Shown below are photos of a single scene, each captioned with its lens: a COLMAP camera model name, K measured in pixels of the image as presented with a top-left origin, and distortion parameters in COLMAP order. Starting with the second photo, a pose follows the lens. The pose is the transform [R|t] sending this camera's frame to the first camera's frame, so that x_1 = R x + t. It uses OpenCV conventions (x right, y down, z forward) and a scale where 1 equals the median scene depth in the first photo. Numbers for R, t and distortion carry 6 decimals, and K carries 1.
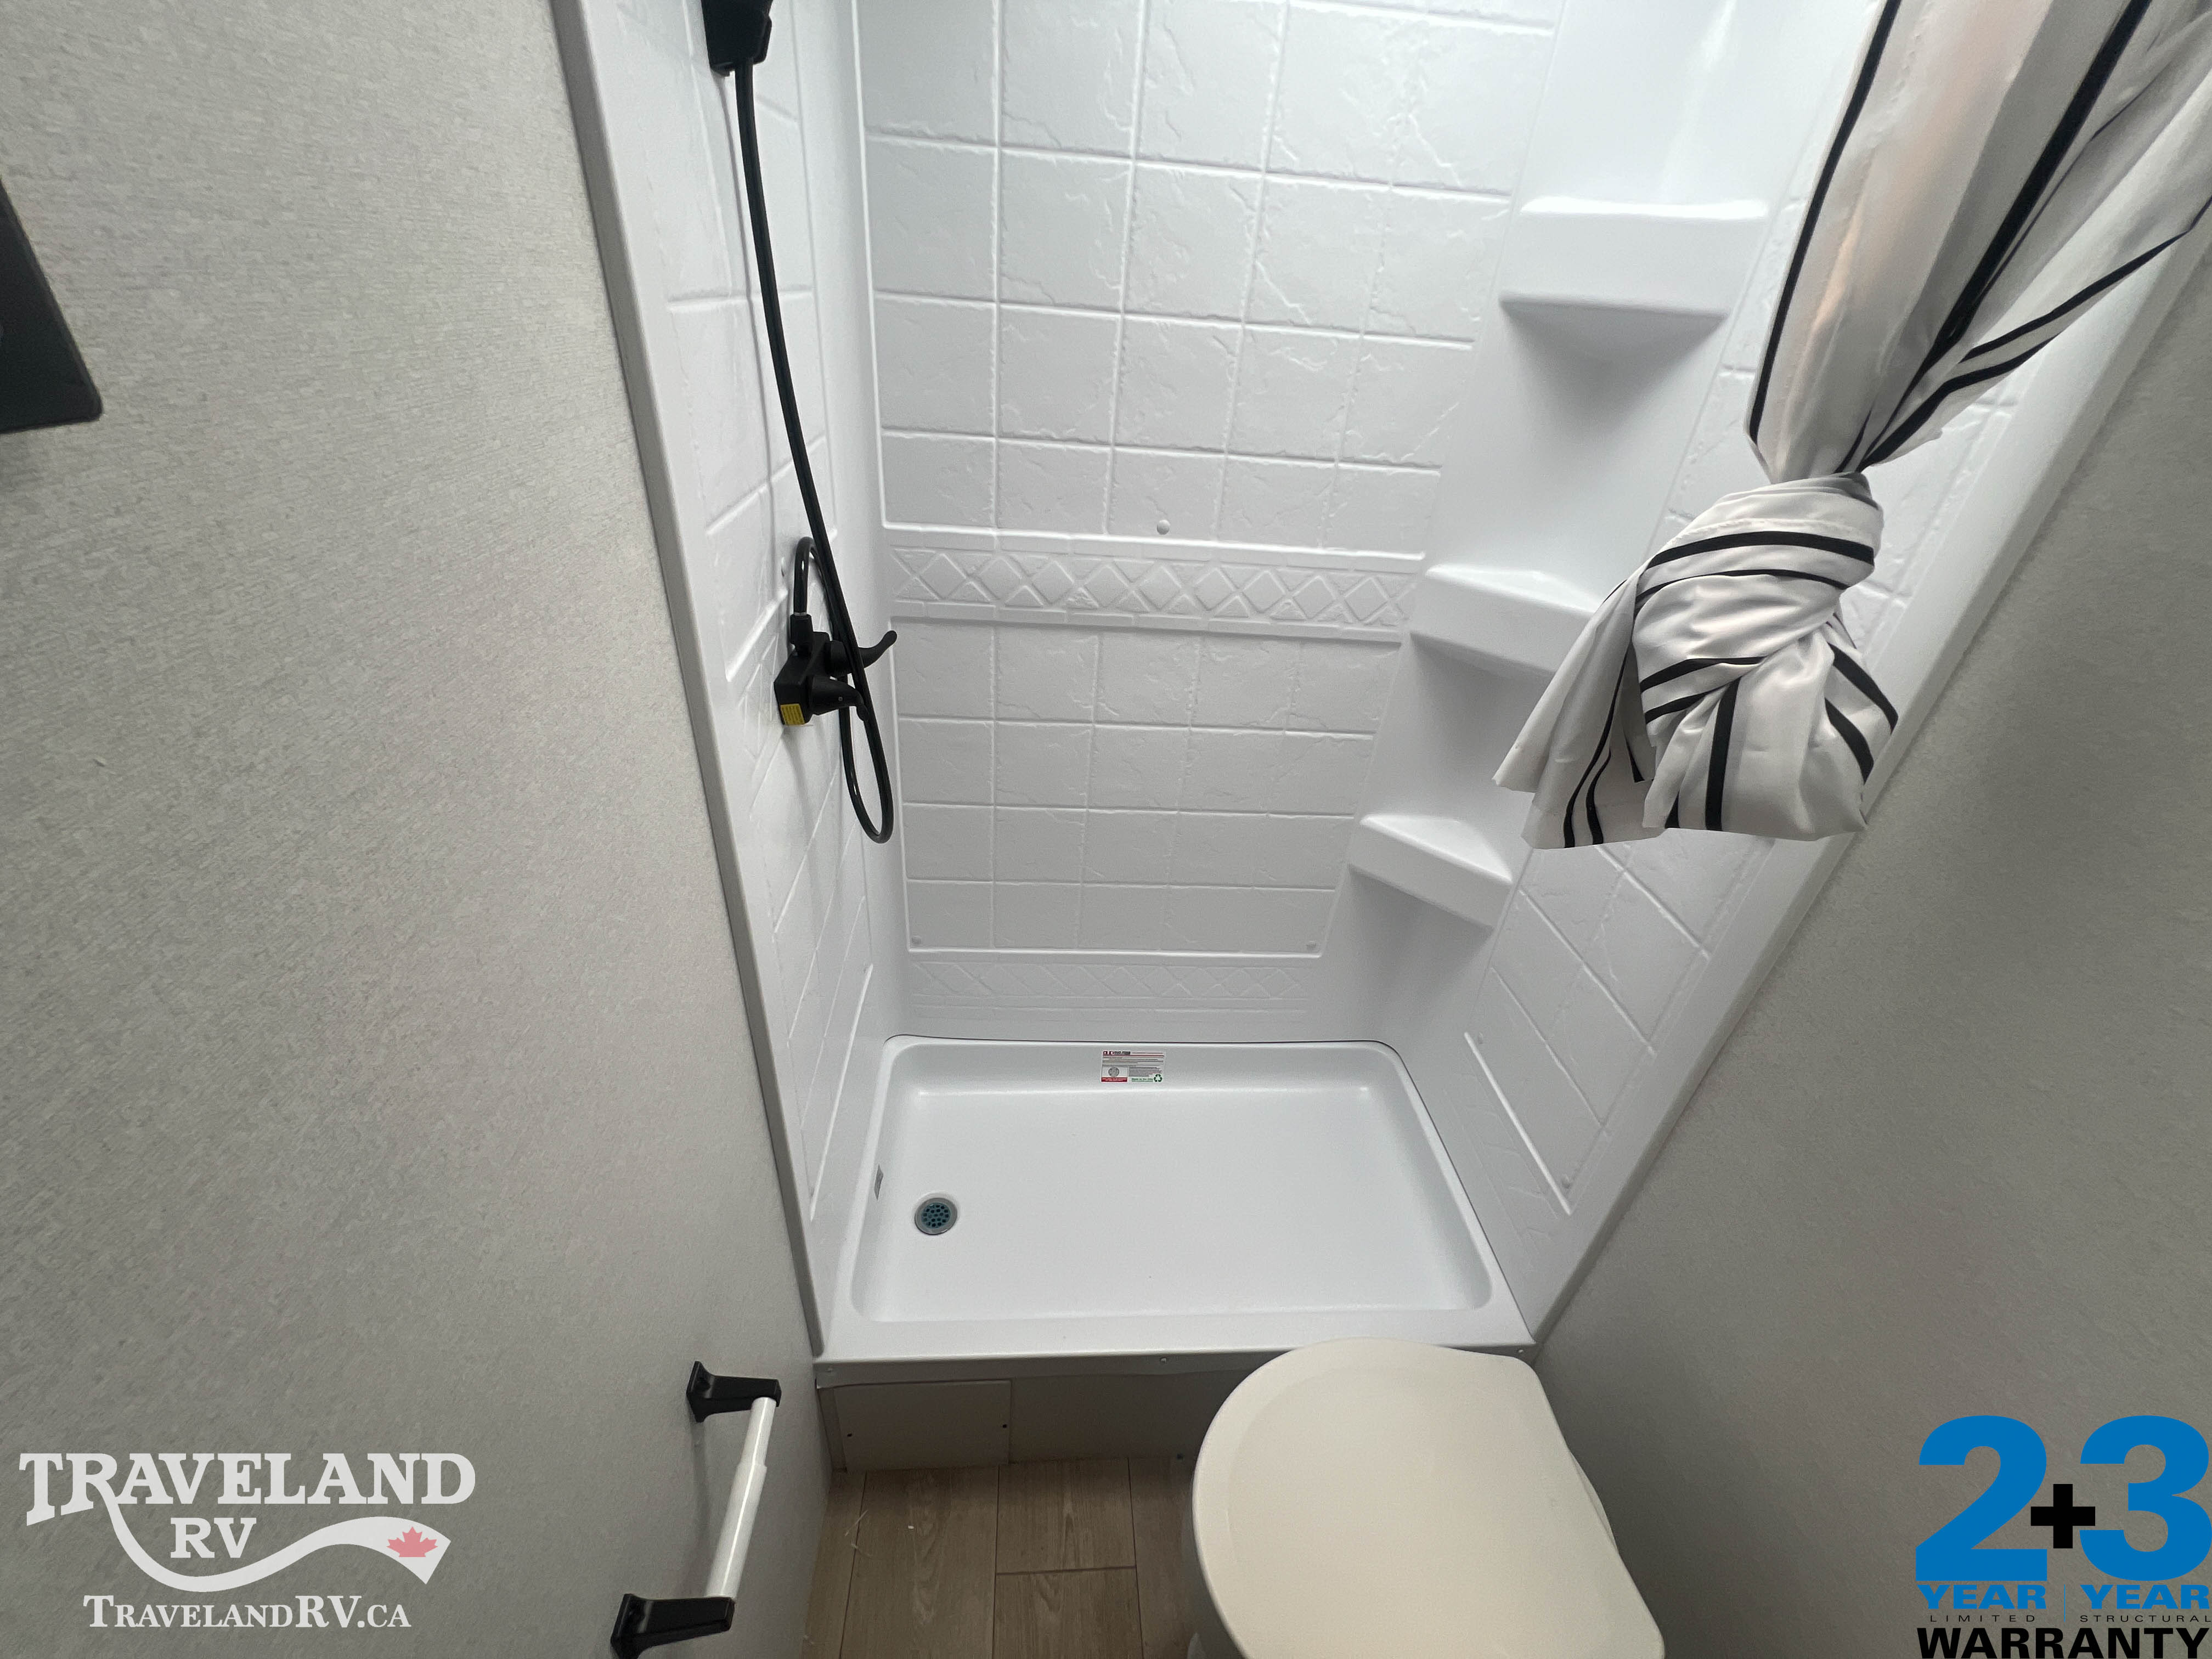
lens RADIAL K [[887.2, 0, 1101.9], [0, 887.2, 828.0], [0, 0, 1]] dist [-0.002638, -0.000084]
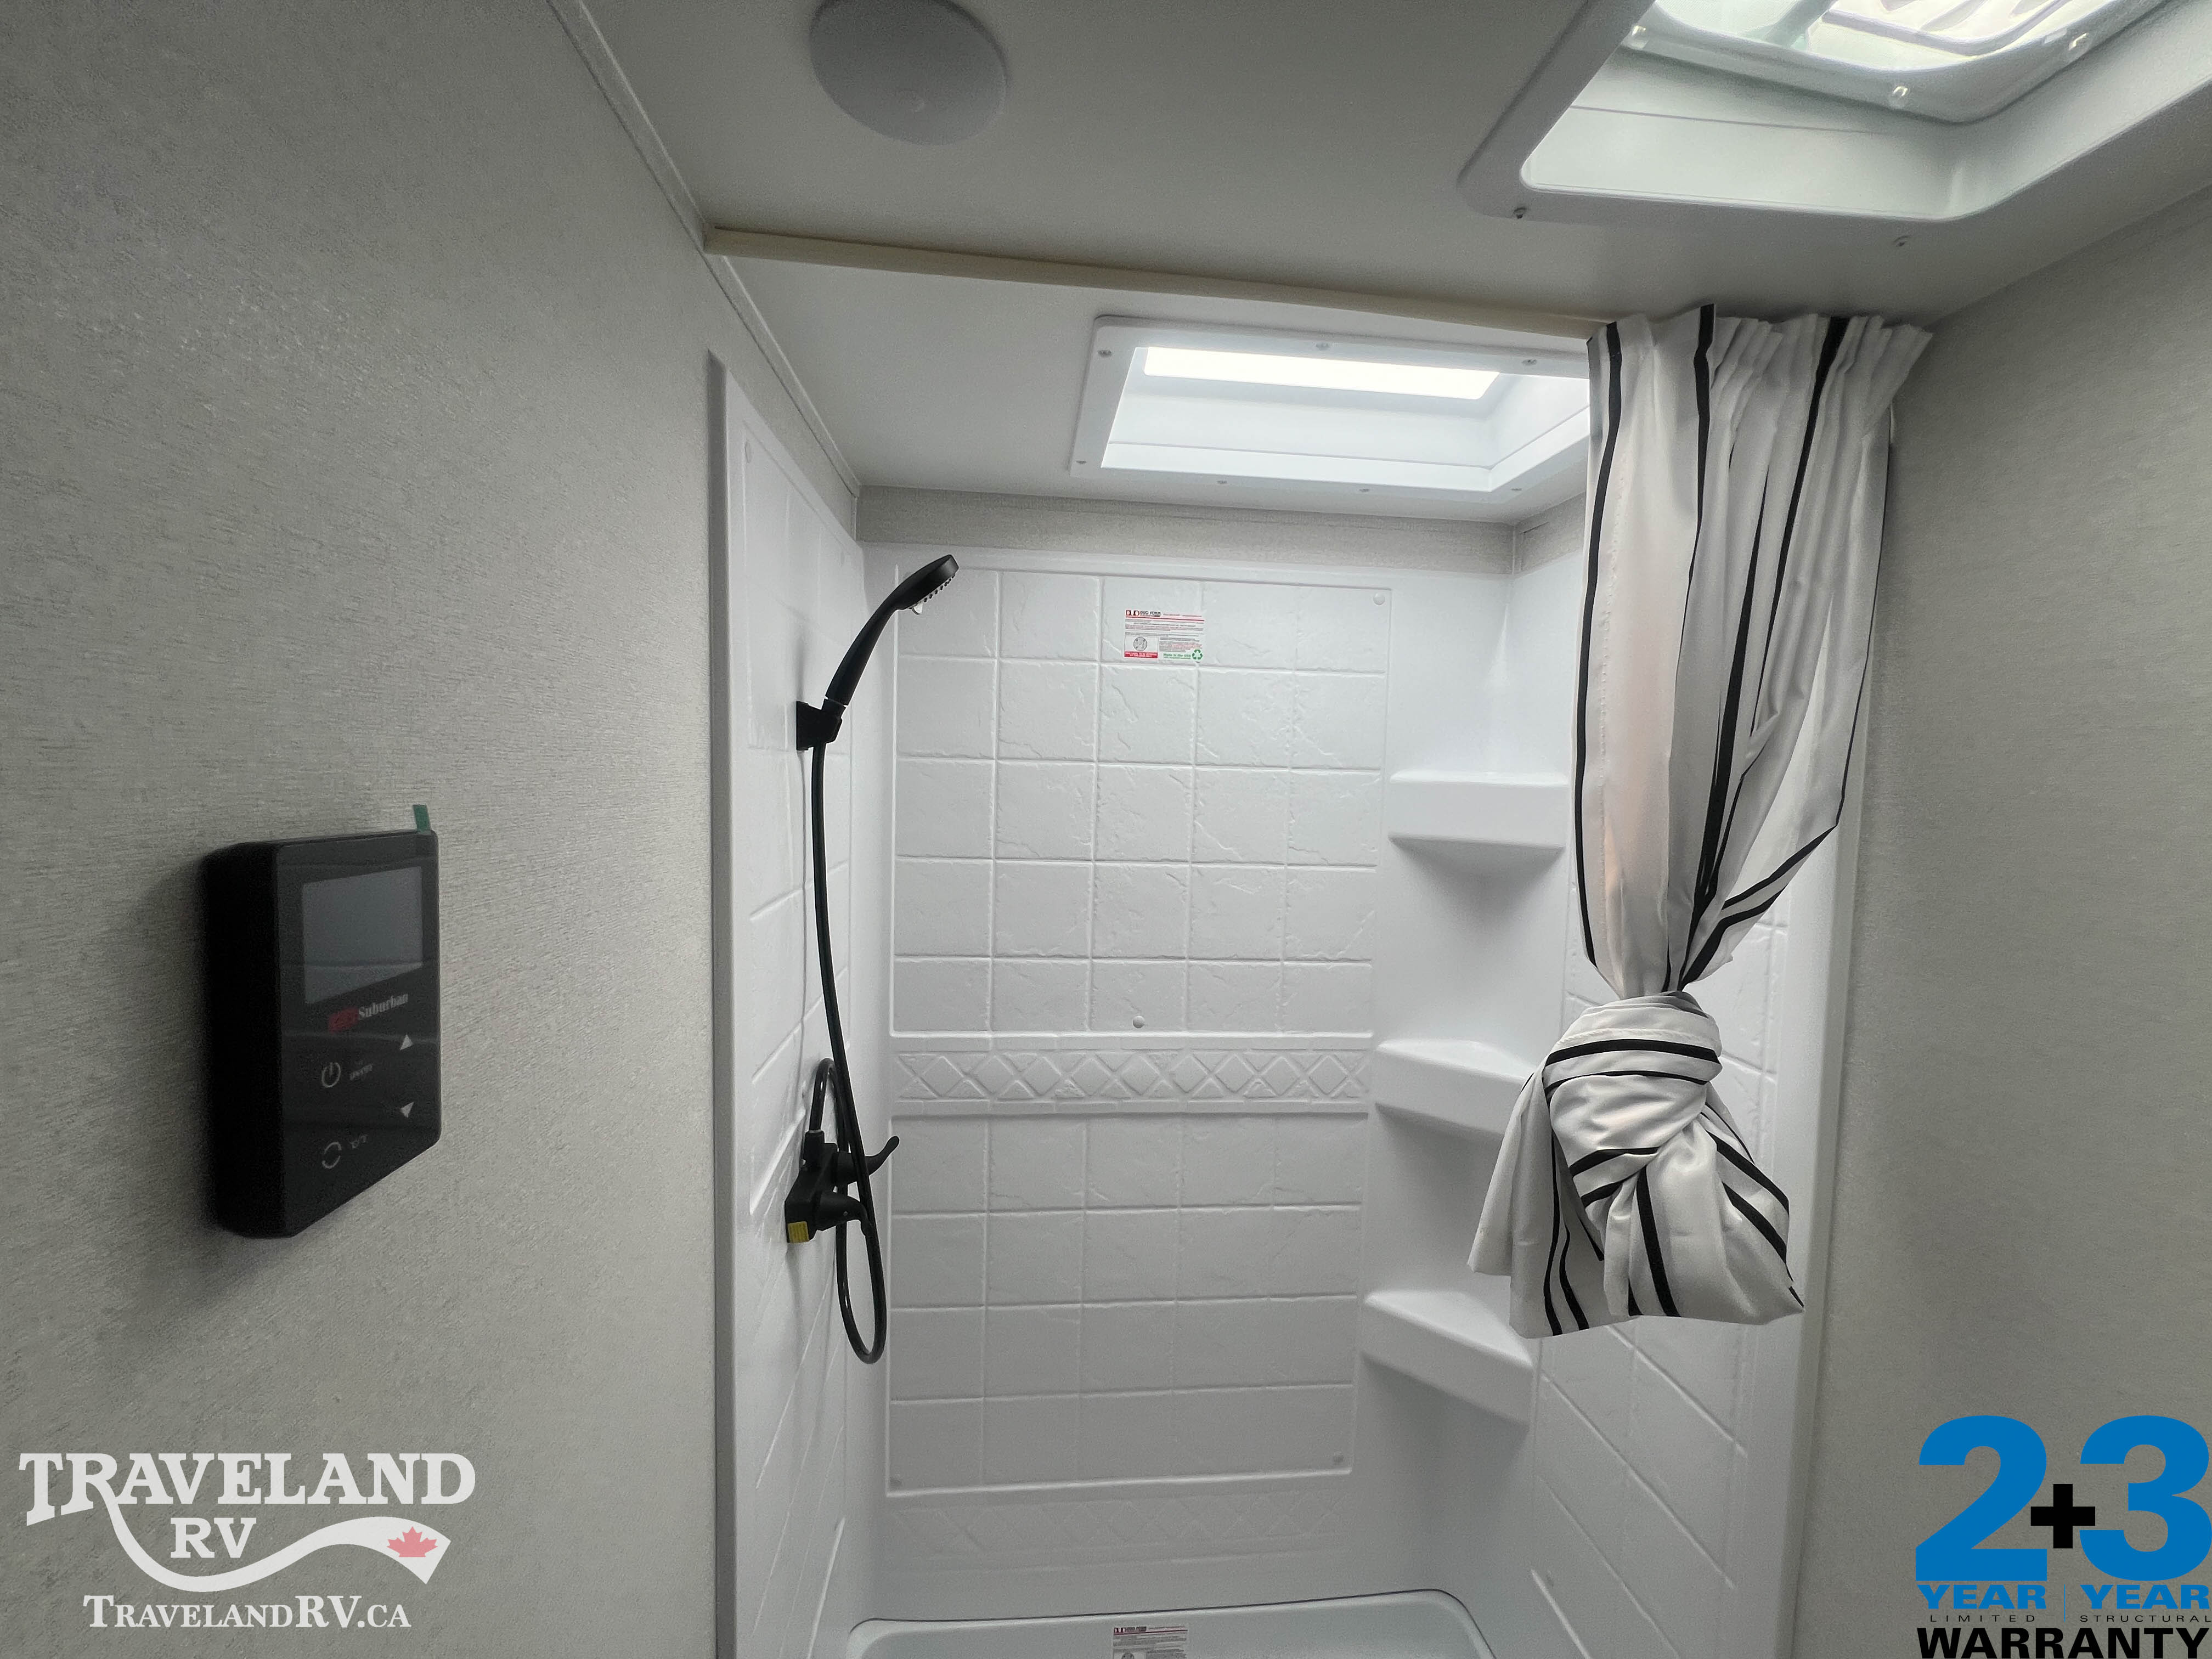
lens RADIAL K [[883.2, 0, 1102.2], [0, 883.2, 830.4], [0, 0, 1]] dist [-0.003898, -0.000016]
pose [[0.998588, -0.045088, 0.028098, 0.002744], [0.053005, 0.881304, -0.469568, -0.037975], [-0.003590, 0.470394, 0.882449, -0.148800]]
